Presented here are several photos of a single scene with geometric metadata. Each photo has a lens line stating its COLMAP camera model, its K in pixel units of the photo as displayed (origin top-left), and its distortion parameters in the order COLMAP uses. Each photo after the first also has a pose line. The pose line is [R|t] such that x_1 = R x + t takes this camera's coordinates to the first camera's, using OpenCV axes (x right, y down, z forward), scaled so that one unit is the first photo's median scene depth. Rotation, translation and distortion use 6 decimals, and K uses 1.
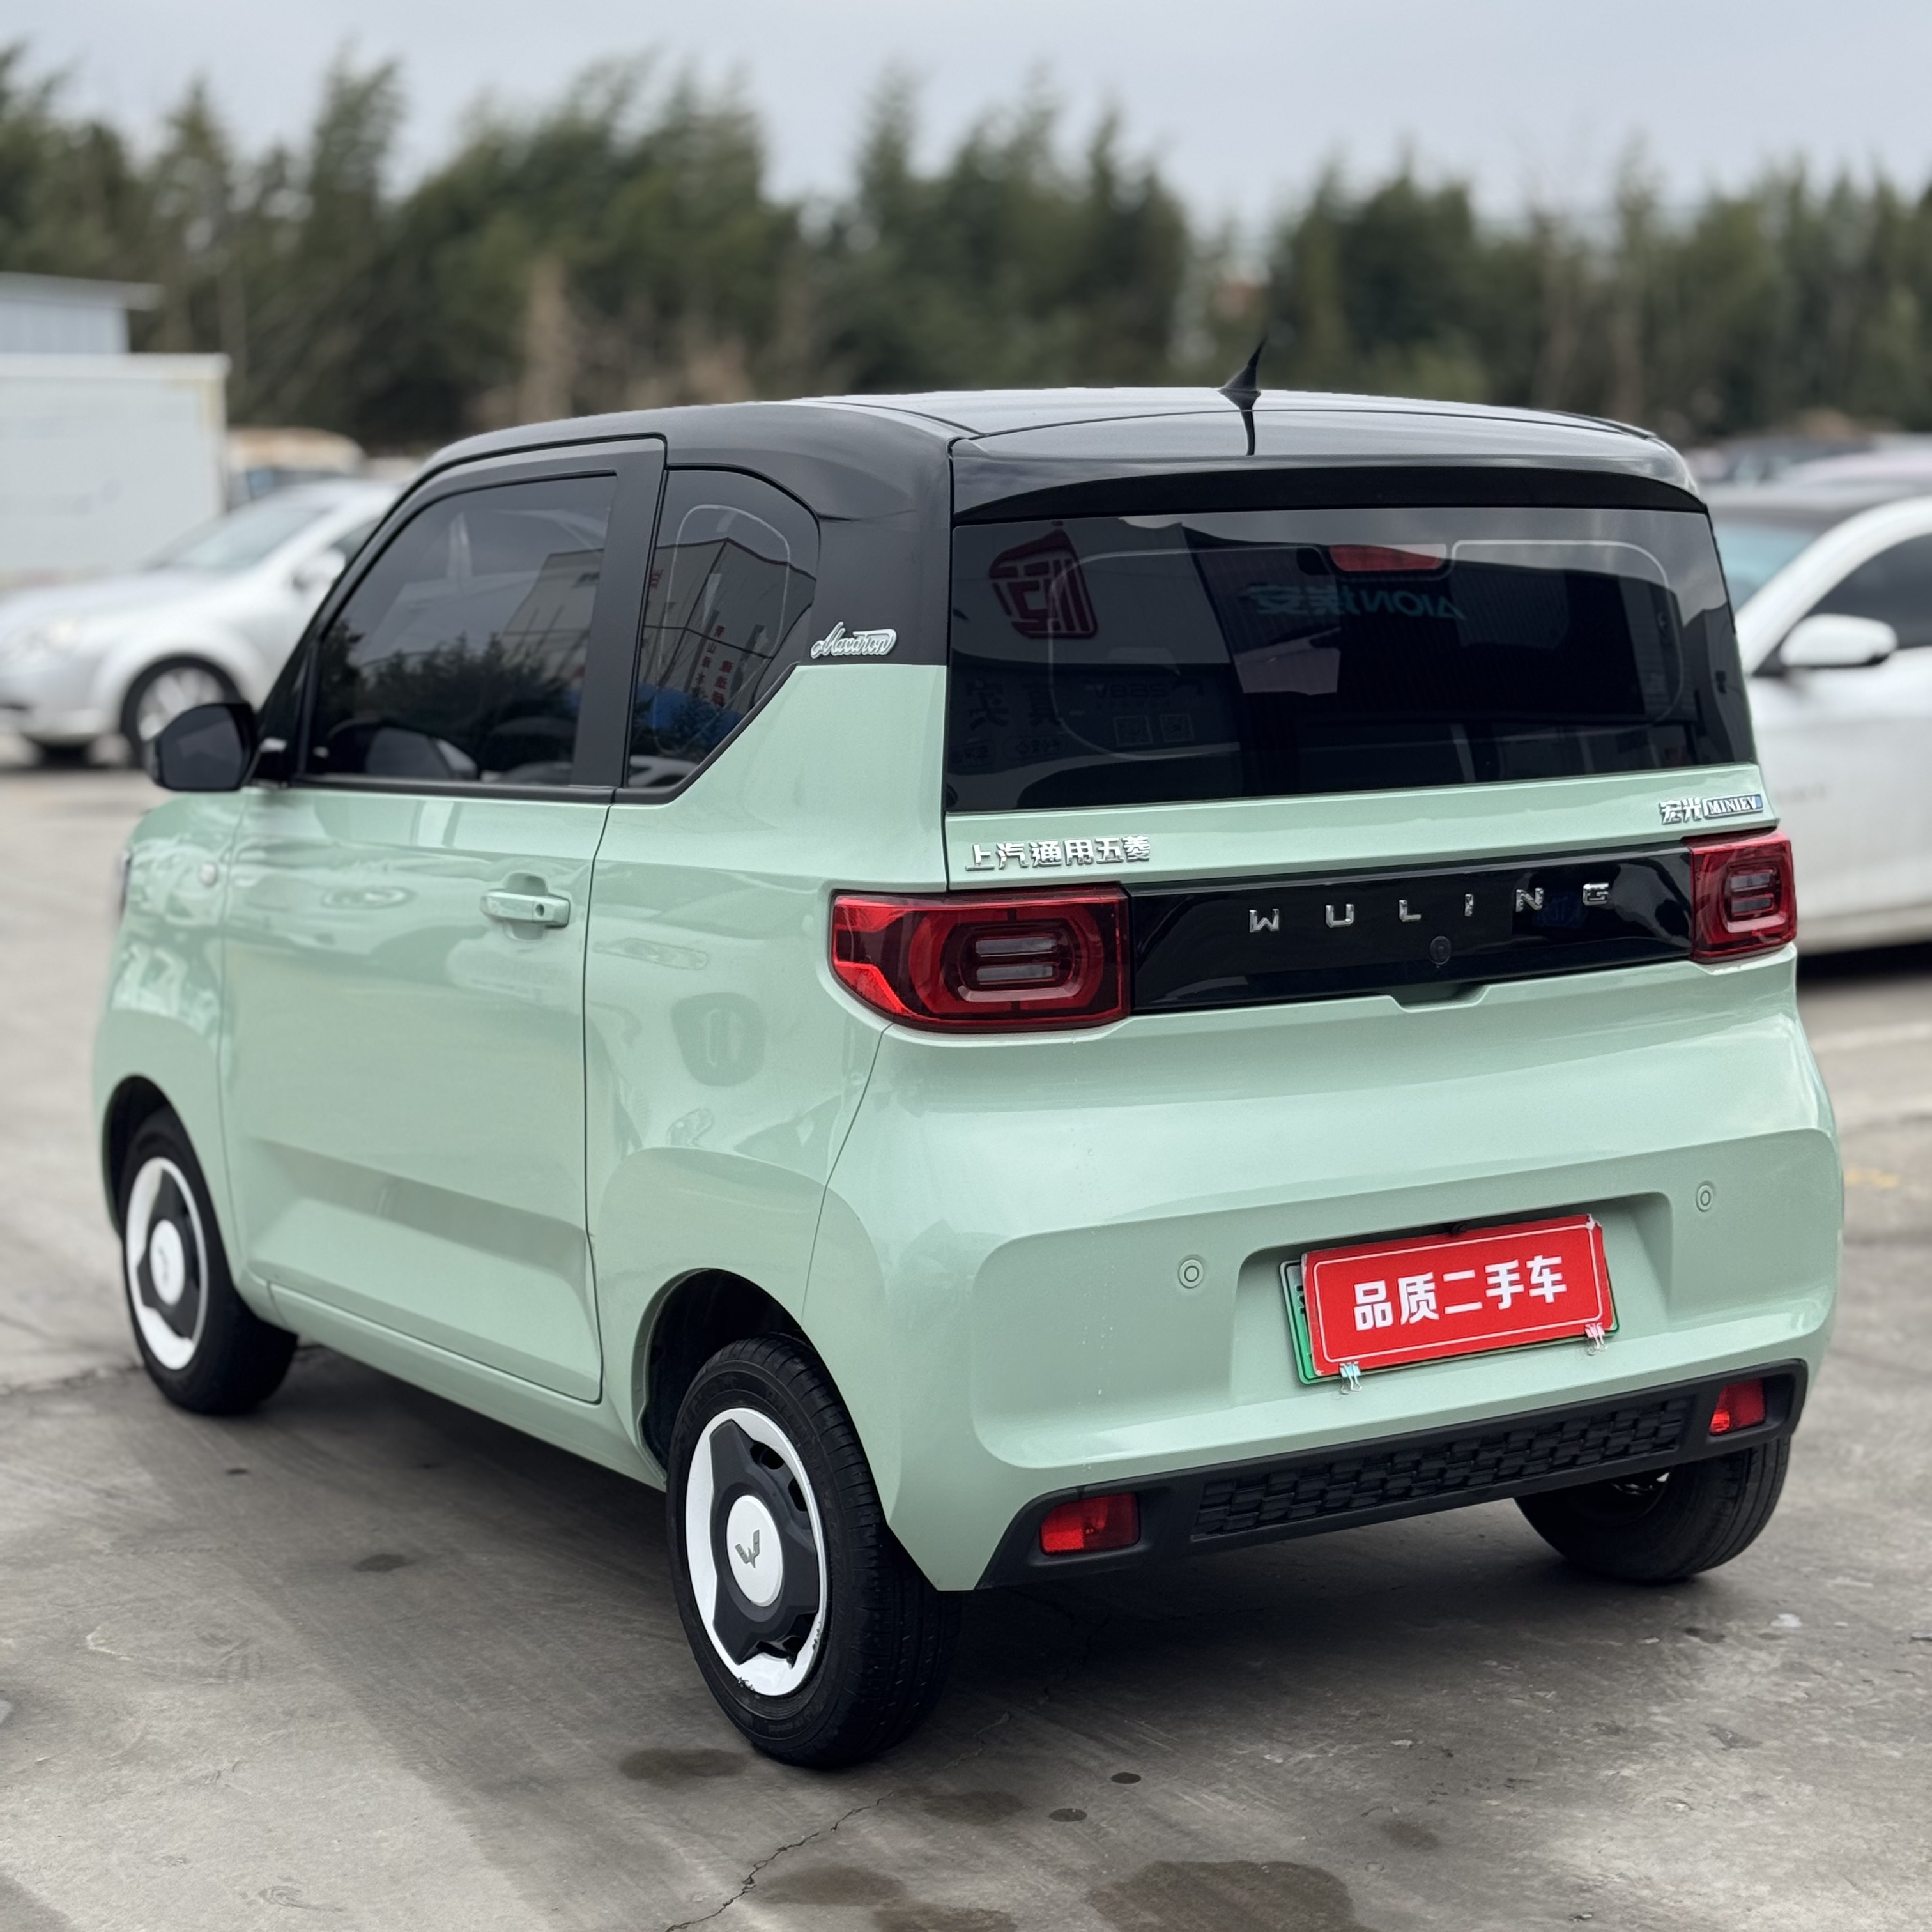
lens RADIAL K [[3698.4, 0, 961.8], [0, 3698.4, 964.5], [0, 0, 1]] dist [0.133545, 0.000000]
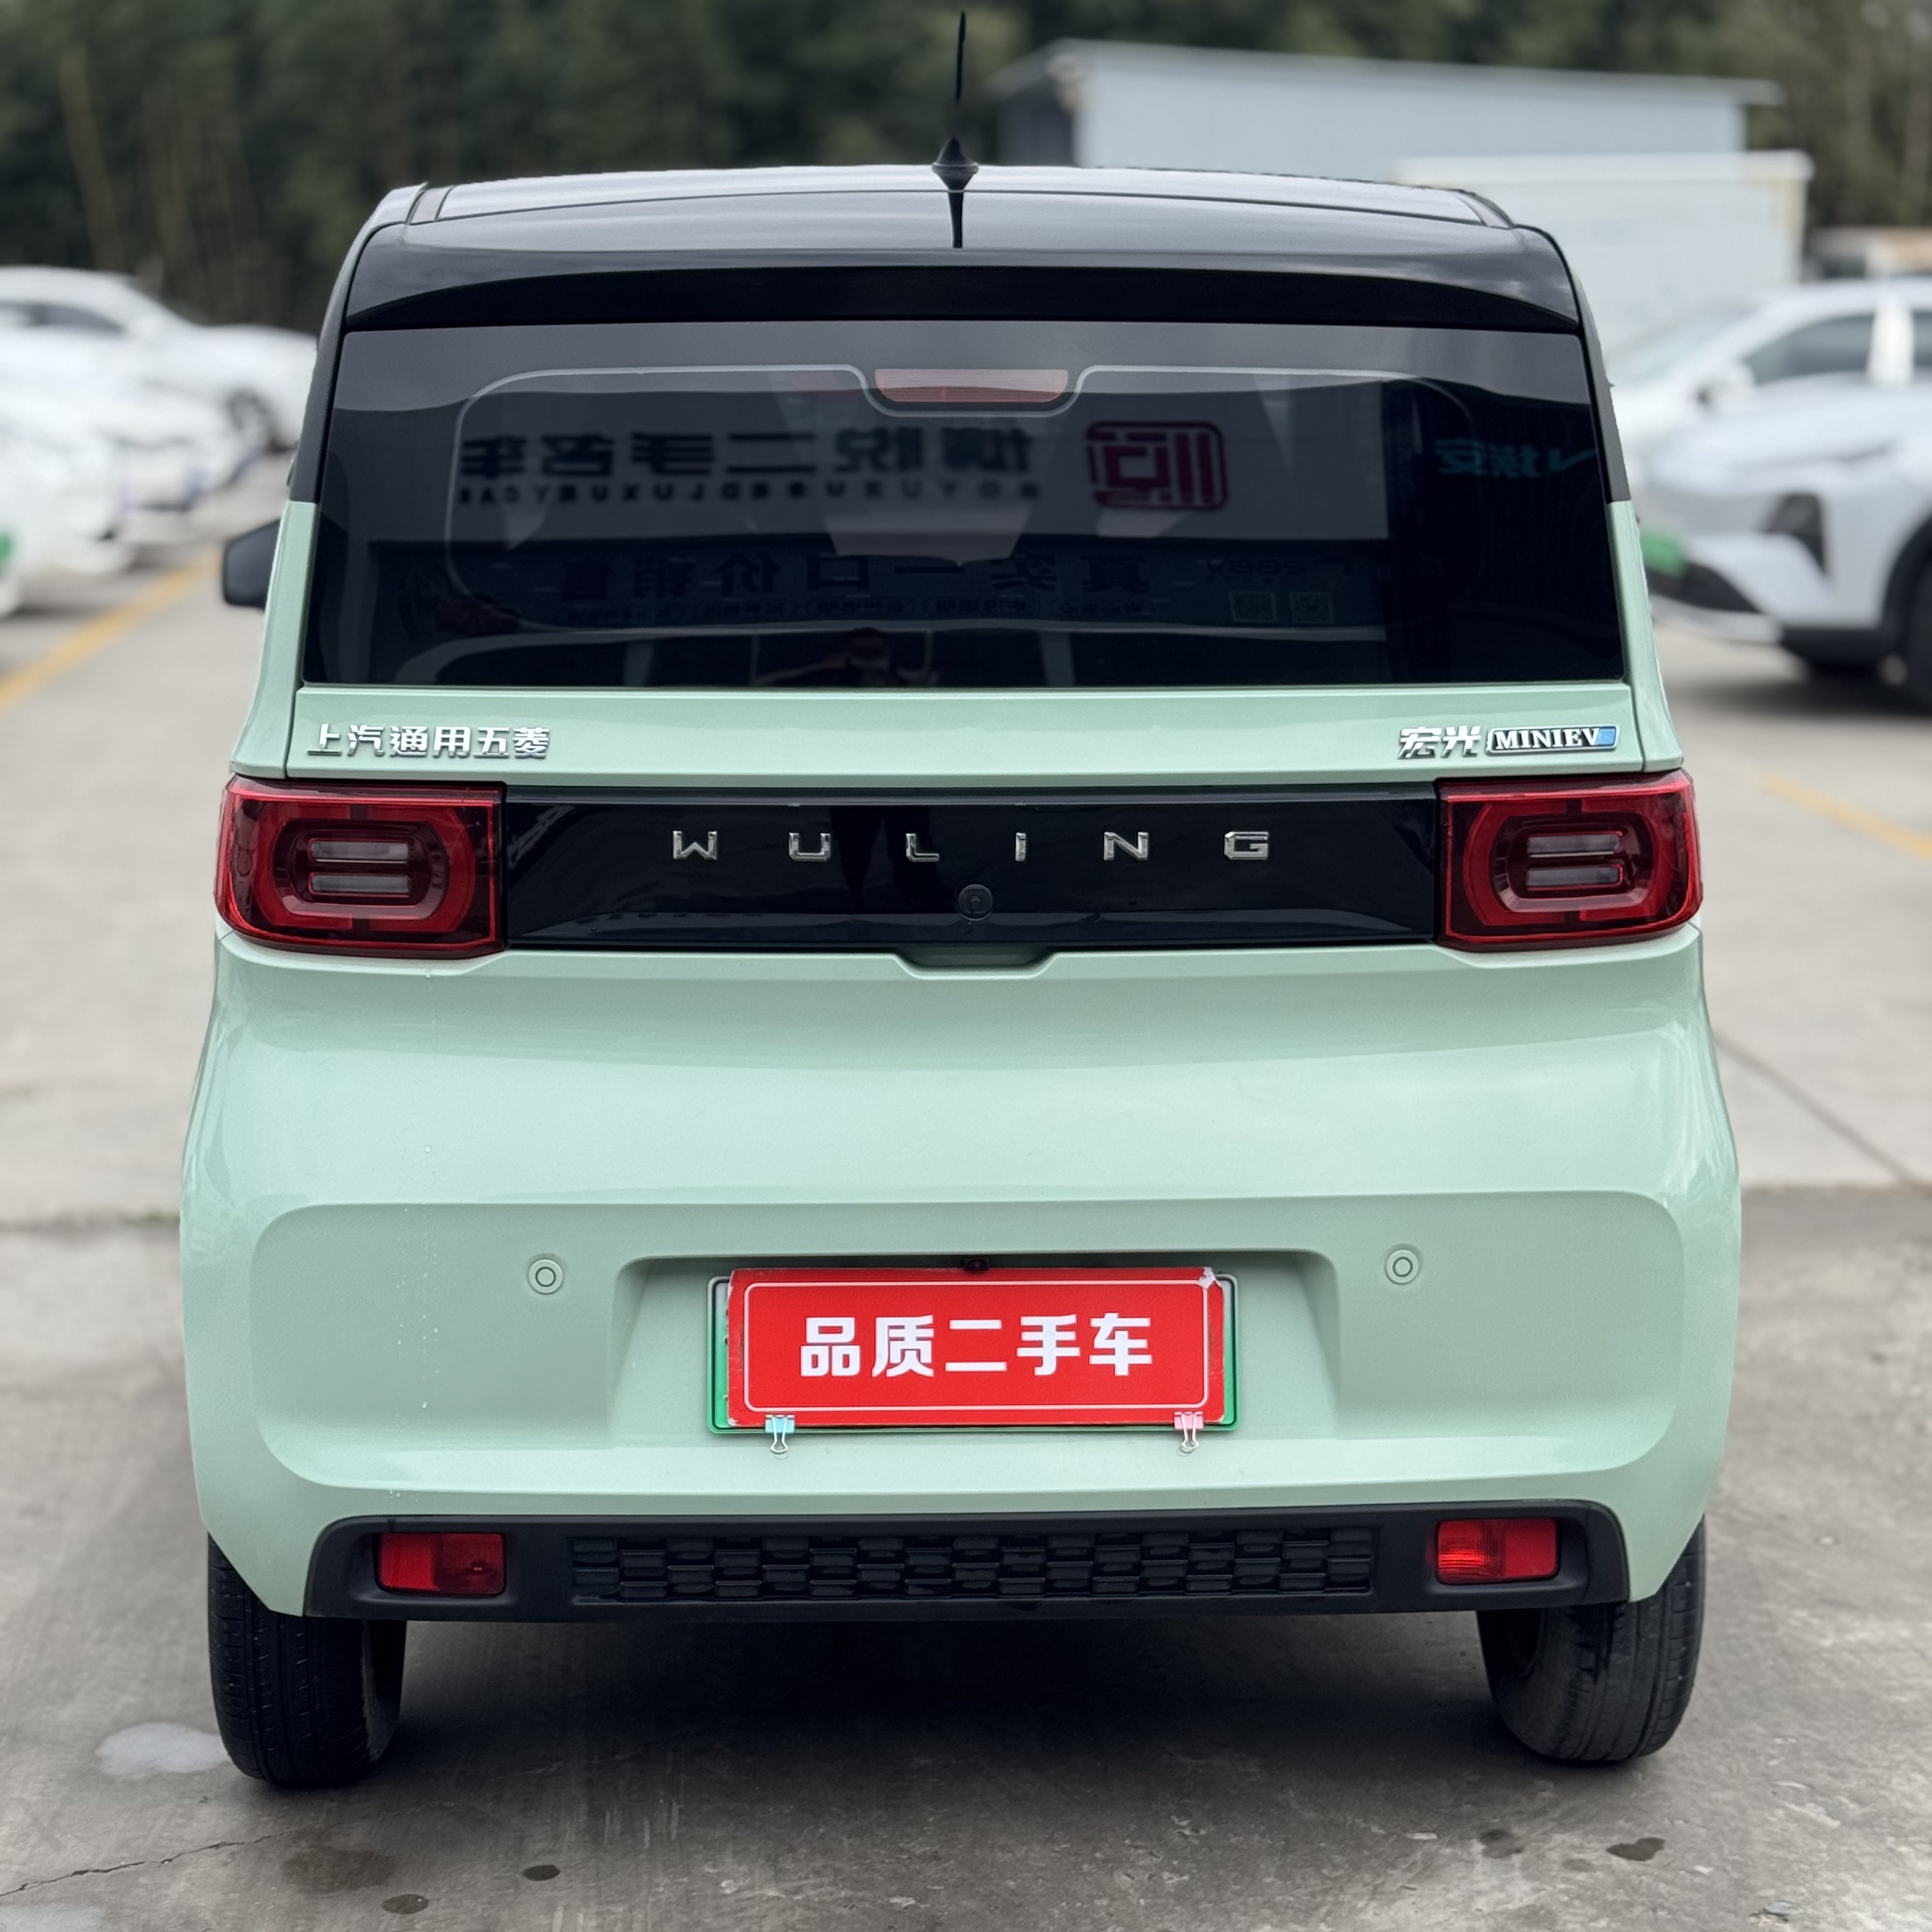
lens RADIAL K [[3698.4, 0, 963.6], [0, 3698.4, 953.9], [0, 0, 1]] dist [0.133545, 0.000000]
pose [[0.867210, 0.096540, -0.488495, 0.502471], [-0.073140, 0.995081, 0.066813, -0.044271], [0.492542, -0.022213, 0.870005, 0.331443]]
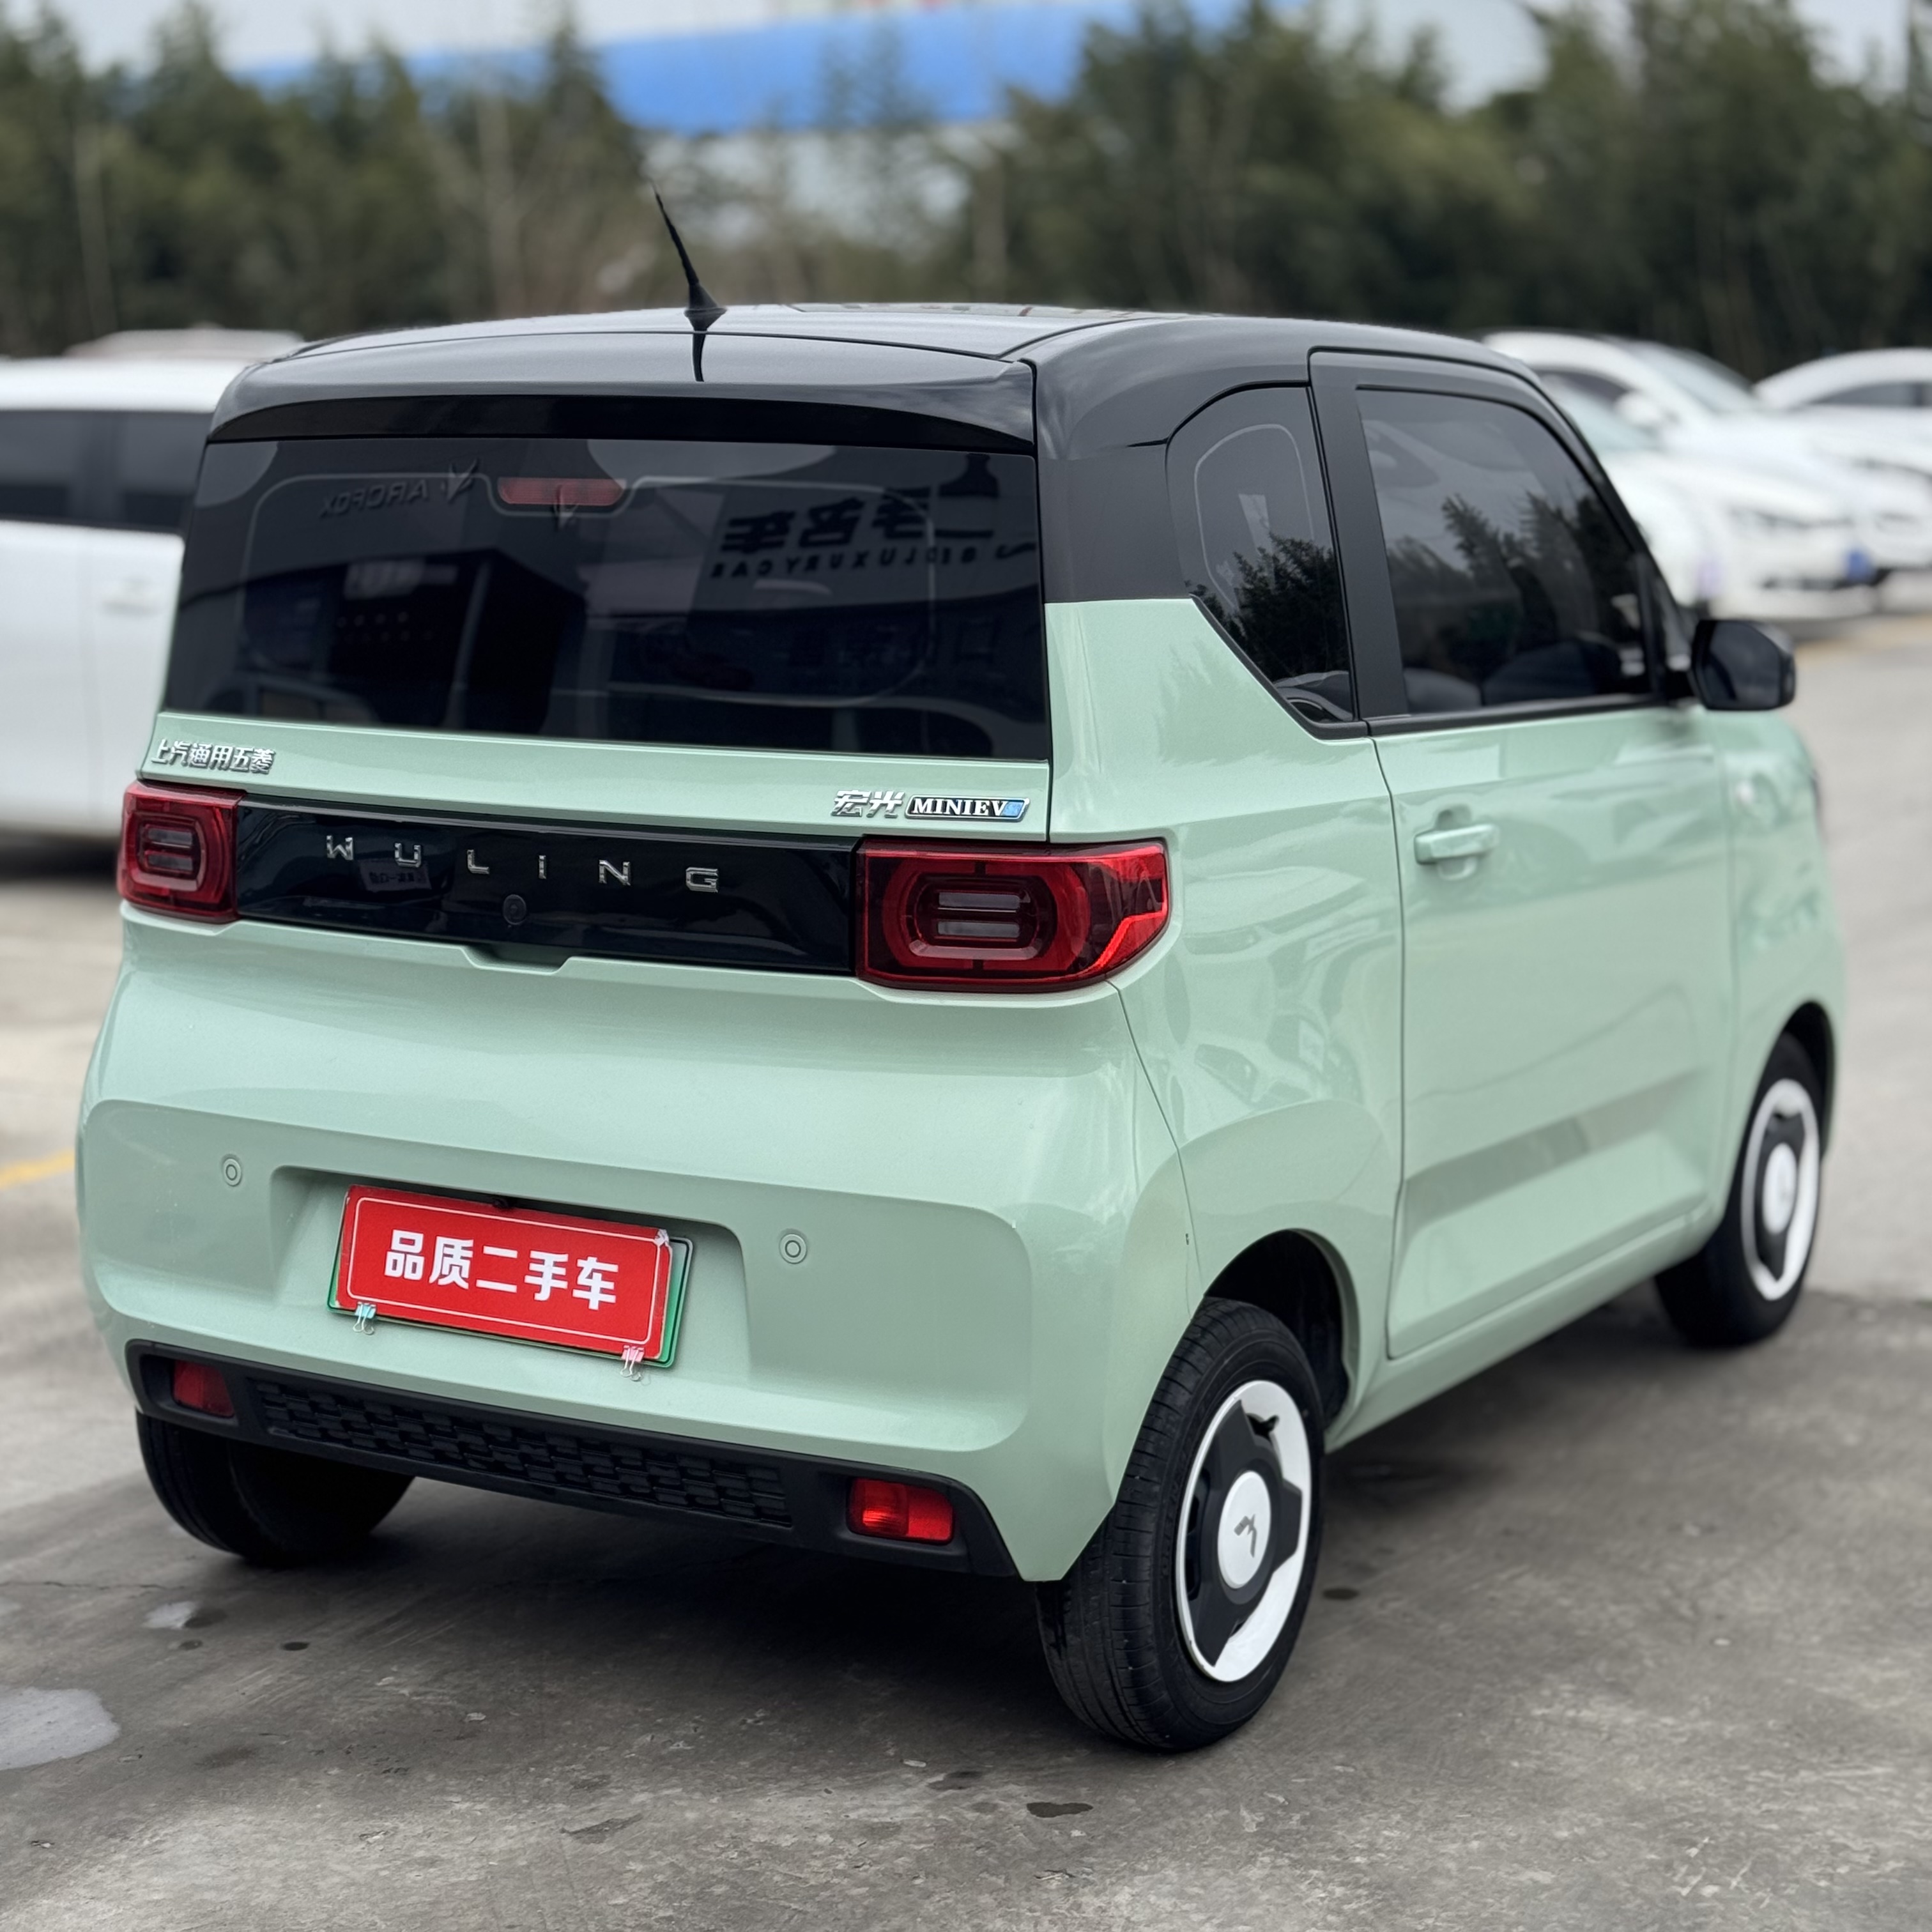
lens RADIAL K [[3698.4, 0, 912.1], [0, 3698.4, 1049.2], [0, 0, 1]] dist [0.133545, 0.000000]
pose [[0.448994, 0.160459, -0.879009, 1.010972], [-0.121881, 0.985547, 0.117651, -0.092192], [0.885183, 0.054309, 0.462062, 0.654080]]
